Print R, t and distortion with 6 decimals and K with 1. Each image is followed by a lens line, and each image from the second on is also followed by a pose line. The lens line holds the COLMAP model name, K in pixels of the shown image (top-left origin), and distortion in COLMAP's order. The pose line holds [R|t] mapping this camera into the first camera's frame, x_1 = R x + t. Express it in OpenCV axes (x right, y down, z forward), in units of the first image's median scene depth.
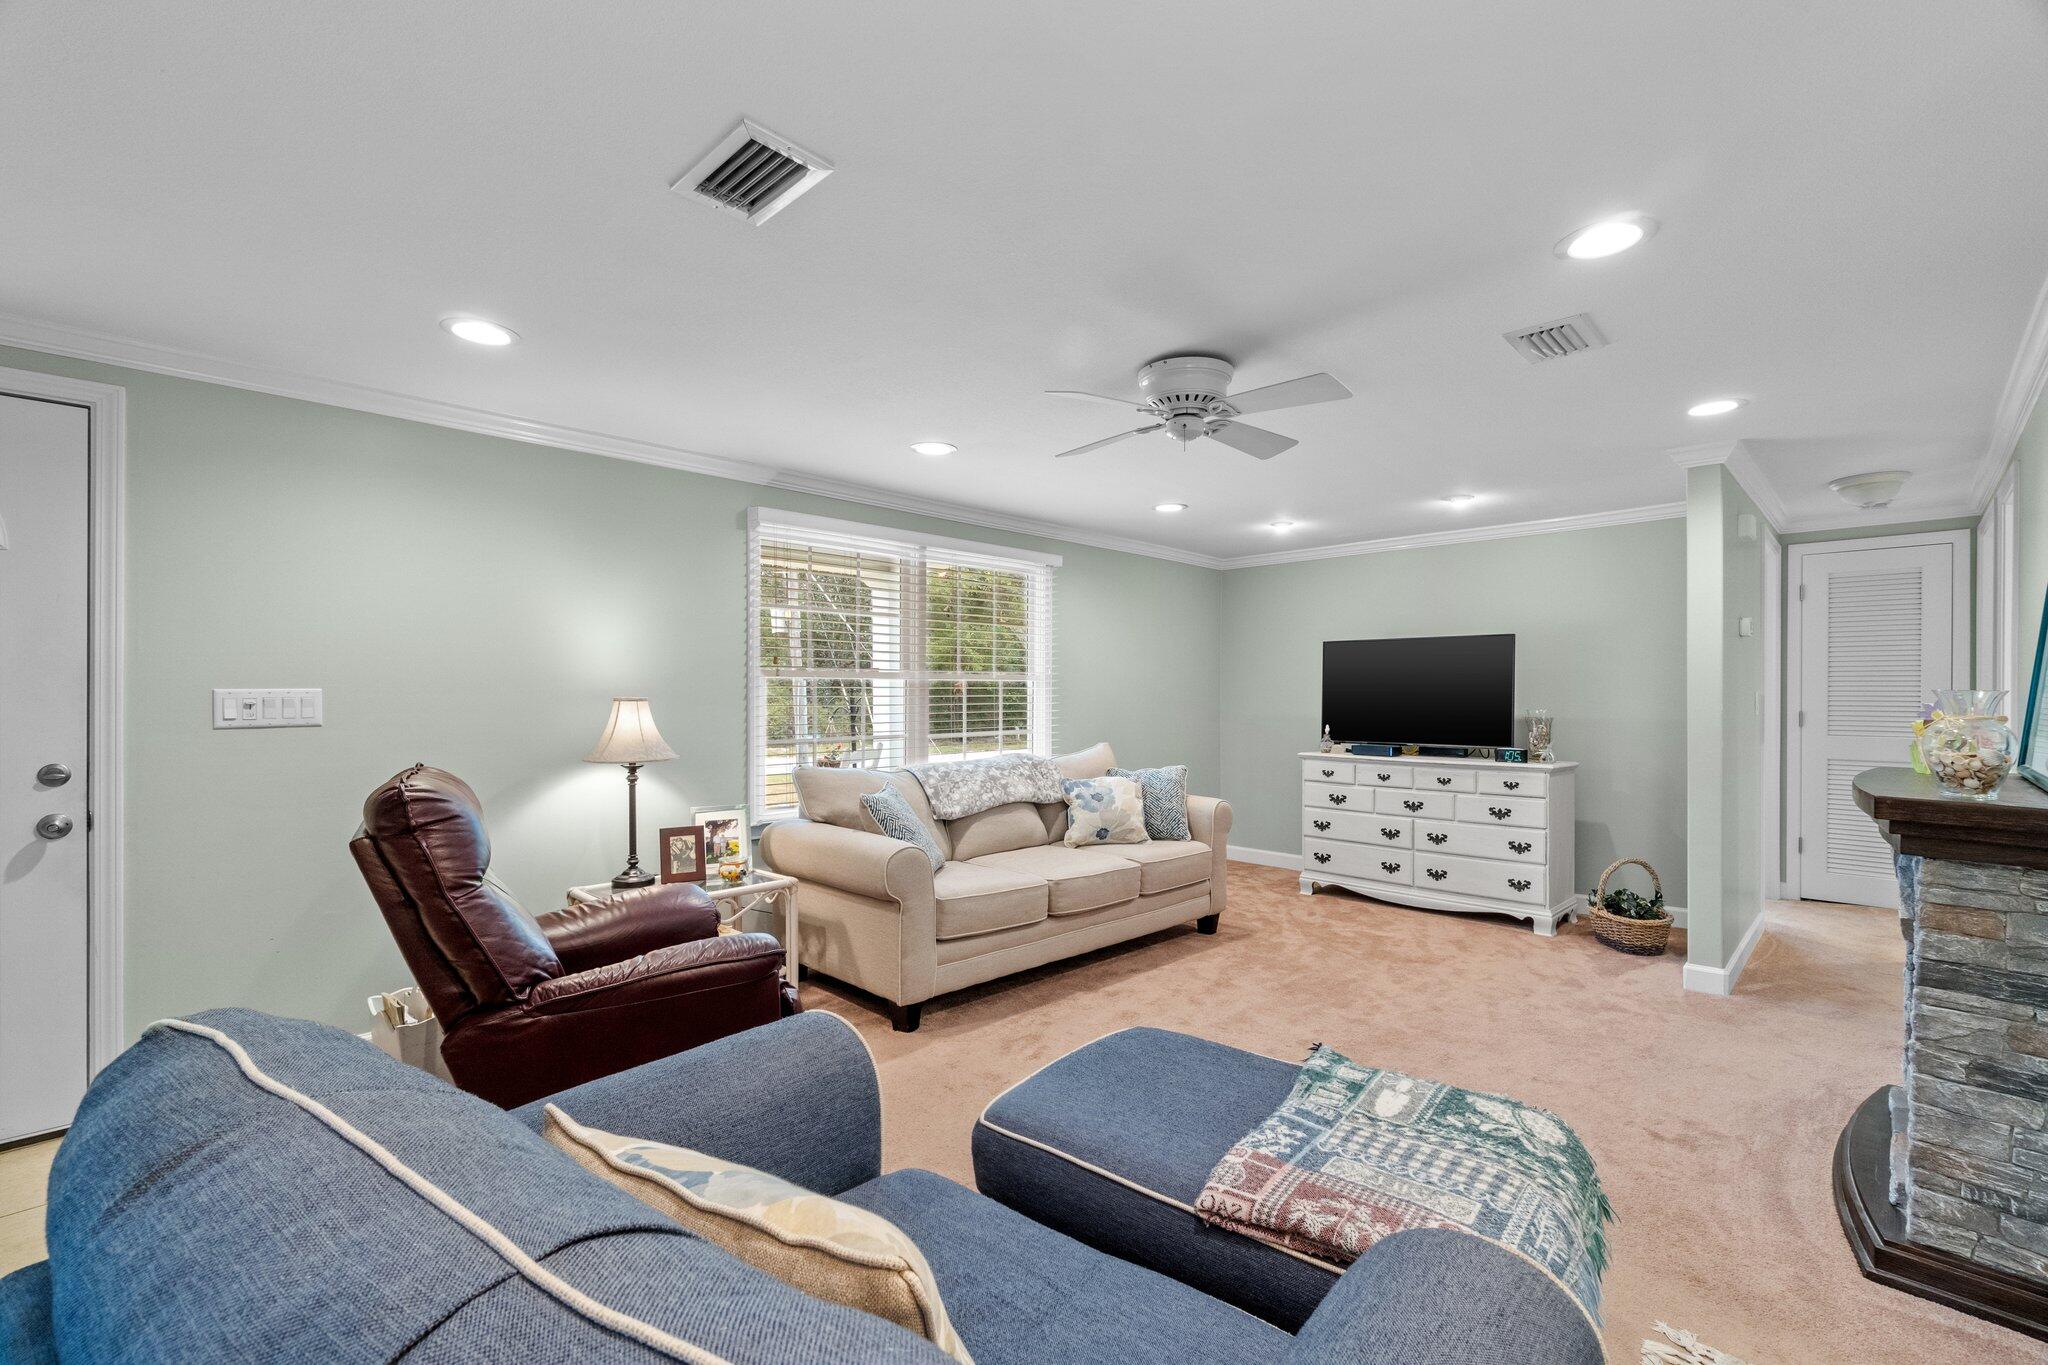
lens RADIAL K [[886.4, 0, 1022.7], [0, 886.4, 688.1], [0, 0, 1]] dist [-0.004302, -0.000735]
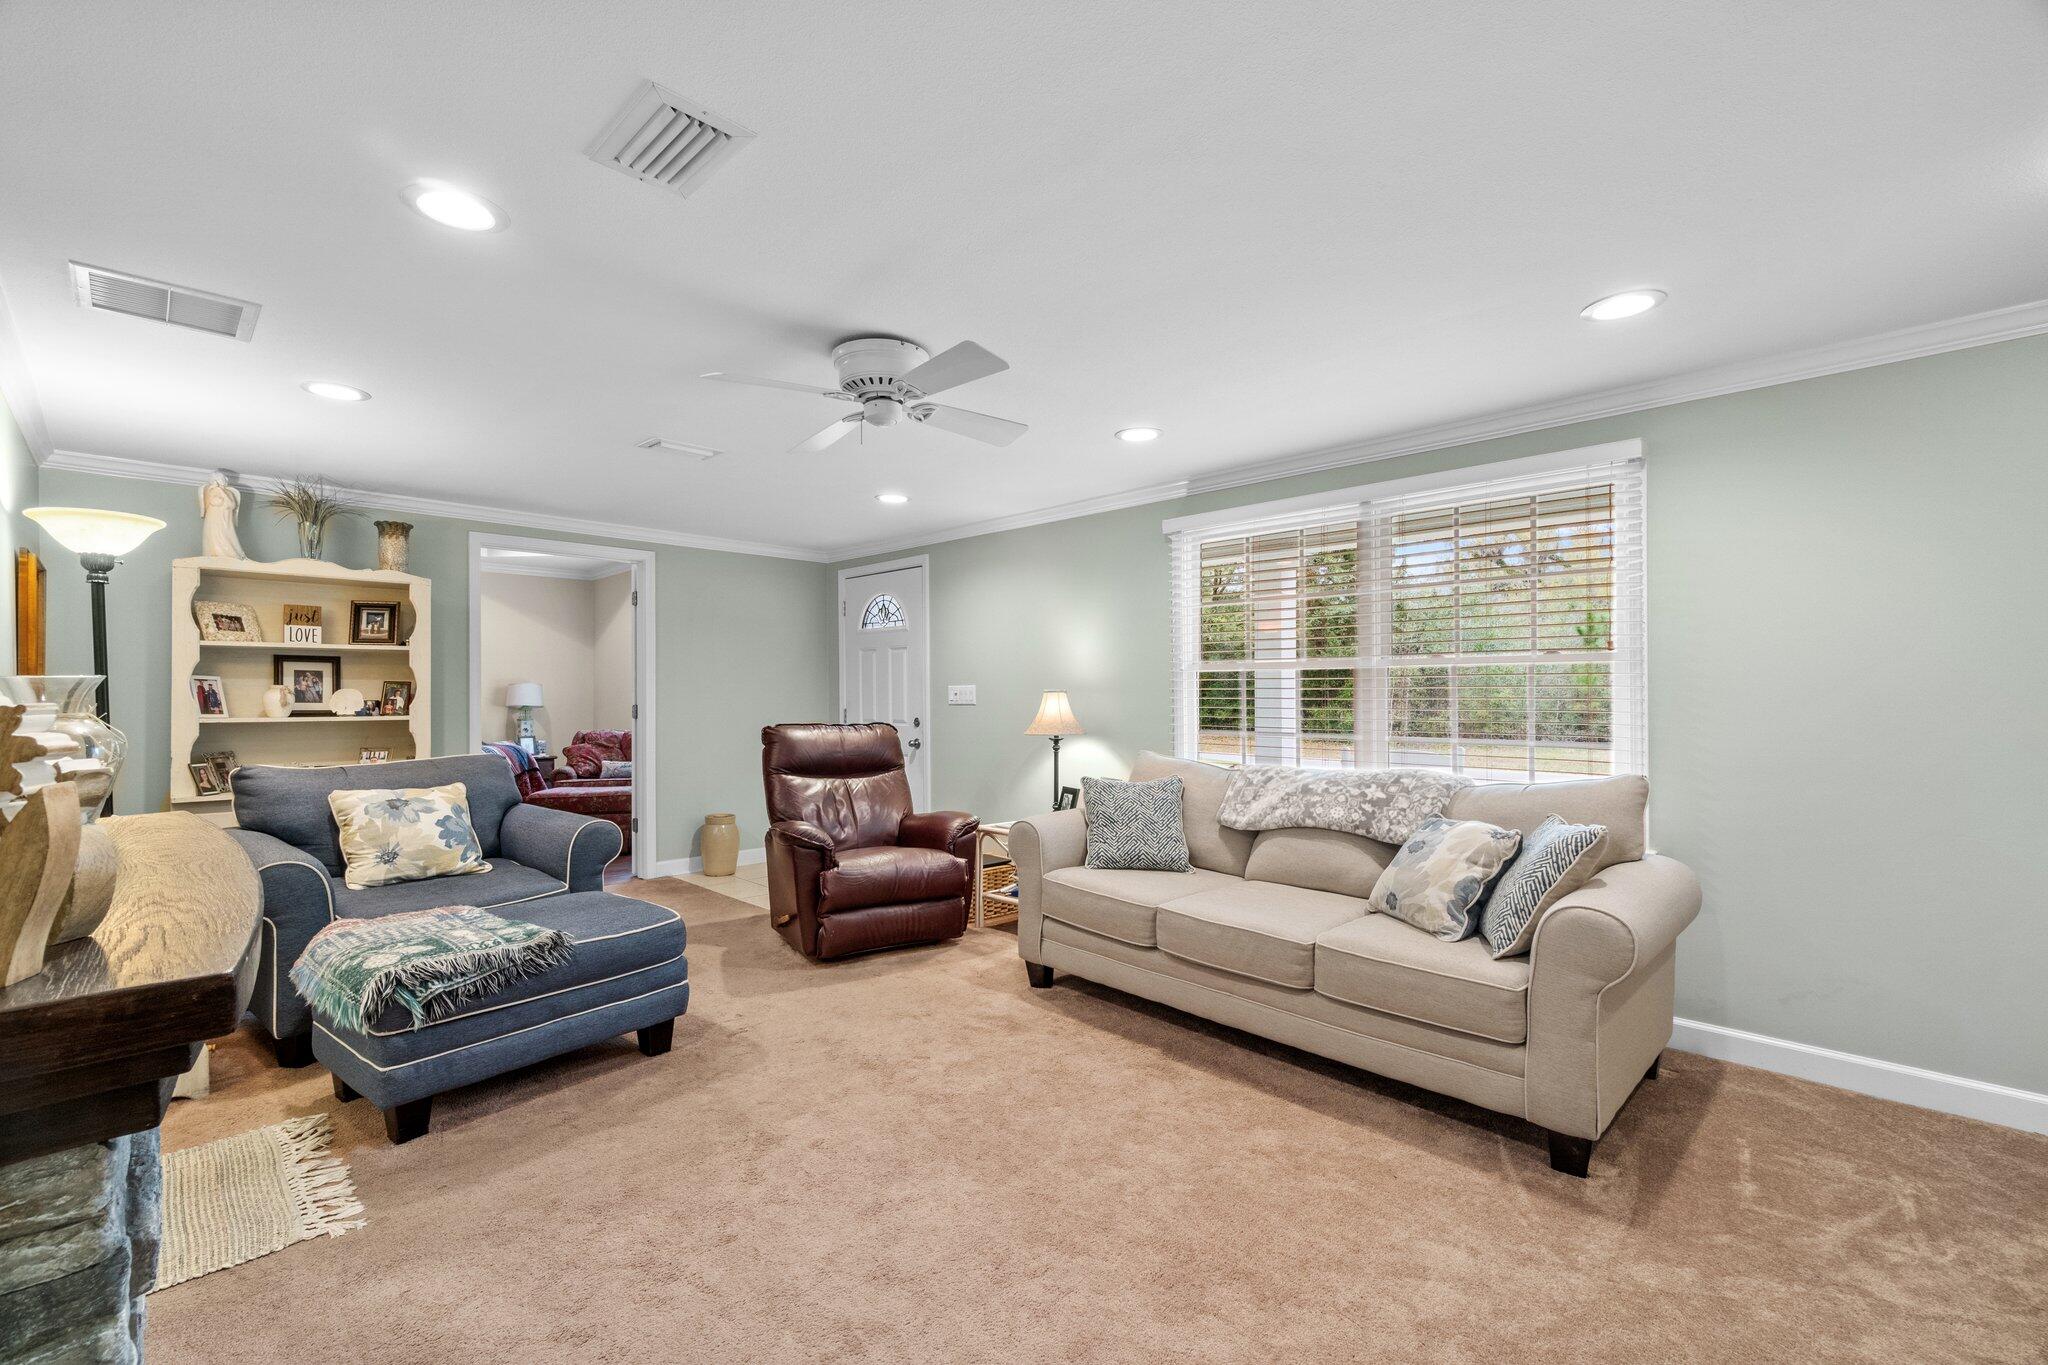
lens RADIAL K [[886.4, 0, 1028.9], [0, 886.4, 689.3], [0, 0, 1]] dist [-0.004302, -0.000735]
pose [[-0.008619, -0.002603, -0.999959, 0.730438], [0.008258, 0.999962, -0.002674, 0.010228], [0.999929, -0.008281, -0.008597, 0.737644]]
